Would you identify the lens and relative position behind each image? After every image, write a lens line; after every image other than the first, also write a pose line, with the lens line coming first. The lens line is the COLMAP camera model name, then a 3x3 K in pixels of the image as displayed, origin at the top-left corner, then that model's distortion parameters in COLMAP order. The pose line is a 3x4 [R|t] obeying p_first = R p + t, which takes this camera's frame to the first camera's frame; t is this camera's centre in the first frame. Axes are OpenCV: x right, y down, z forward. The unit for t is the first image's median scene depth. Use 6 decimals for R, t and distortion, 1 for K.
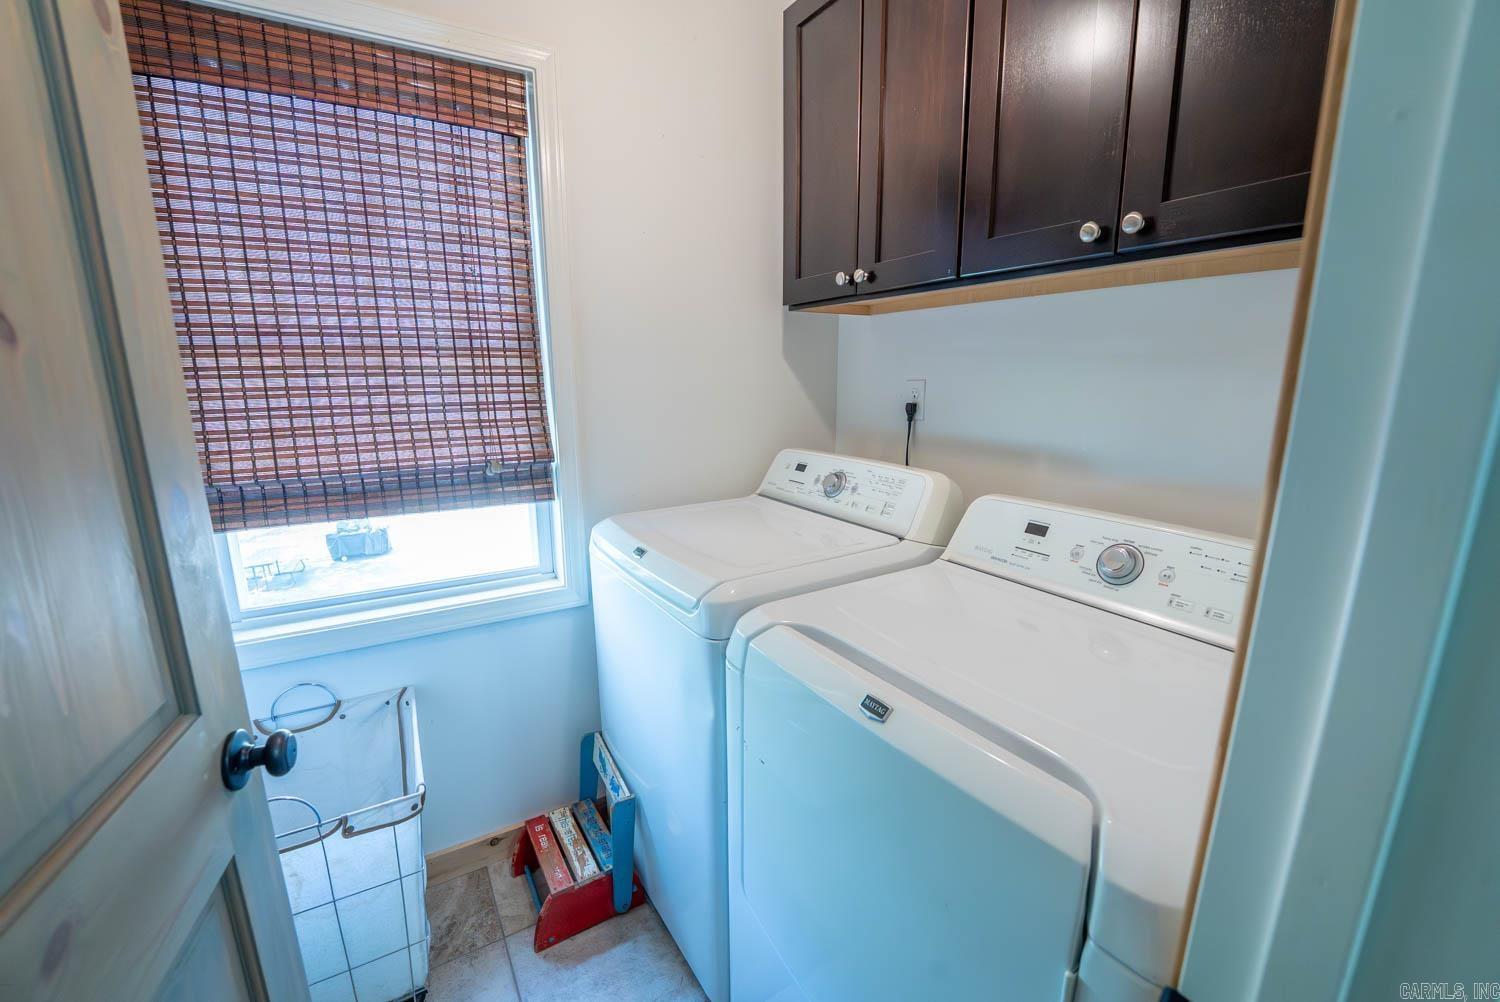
lens RADIAL K [[612.4, 0, 746.2], [0, 612.4, 504.6], [0, 0, 1]] dist [-0.028688, 0.004324]
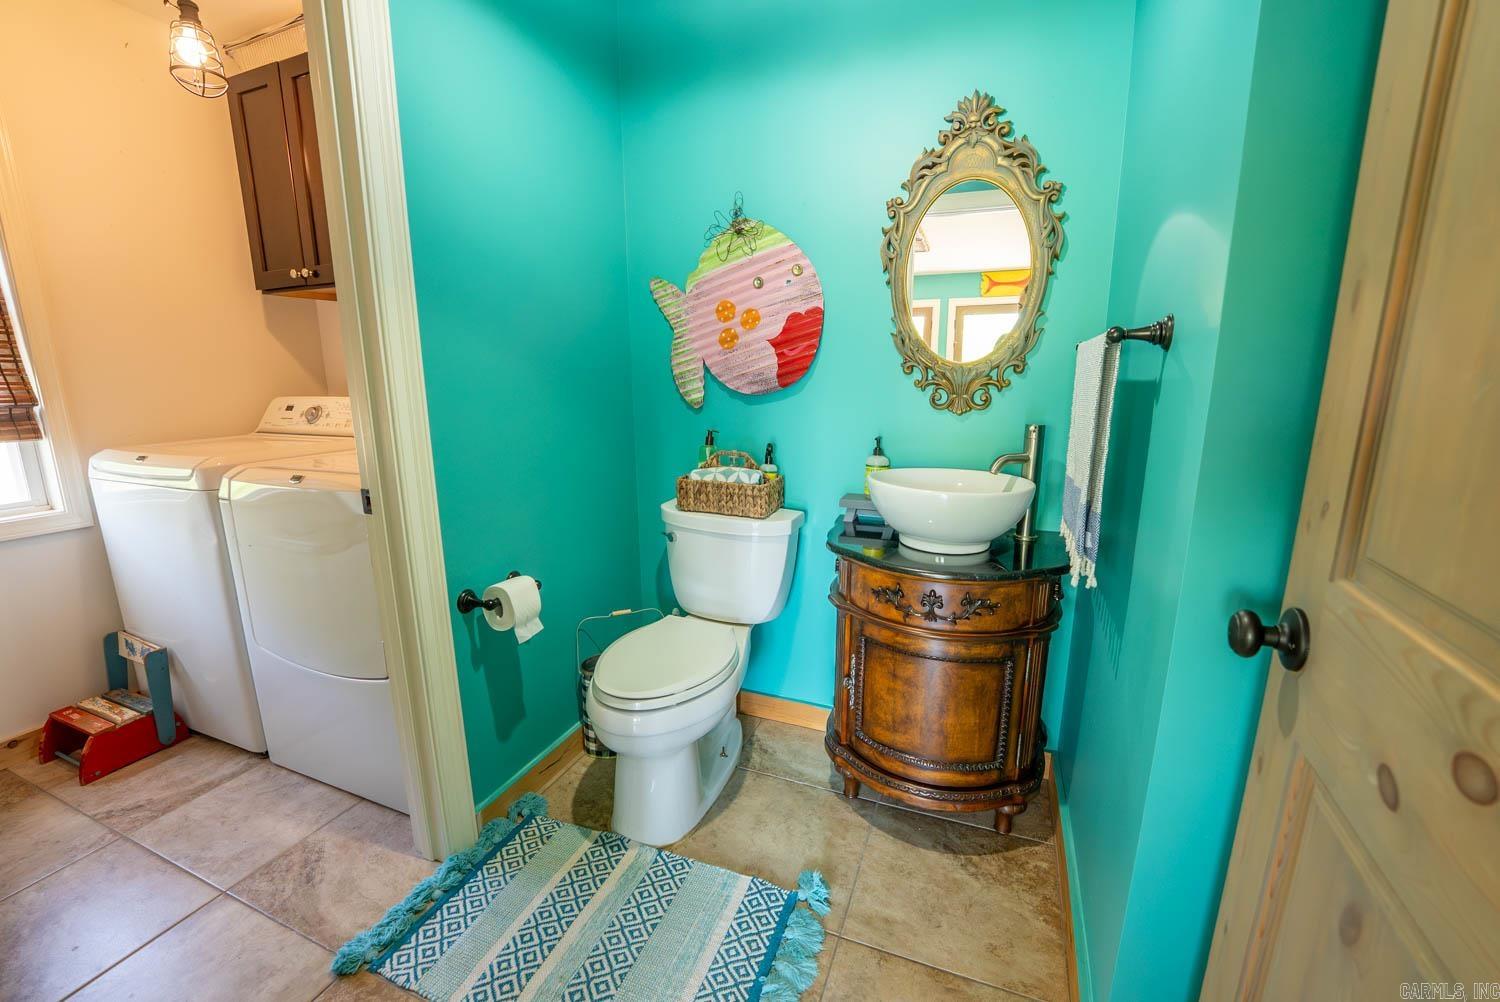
lens RADIAL K [[612.4, 0, 746.2], [0, 612.4, 504.6], [0, 0, 1]] dist [-0.028688, 0.004324]
pose [[0.807783, -0.125024, 0.576070, 0.120445], [0.129069, 0.991049, 0.034103, 0.263330], [-0.575177, 0.046805, 0.816689, -0.758219]]
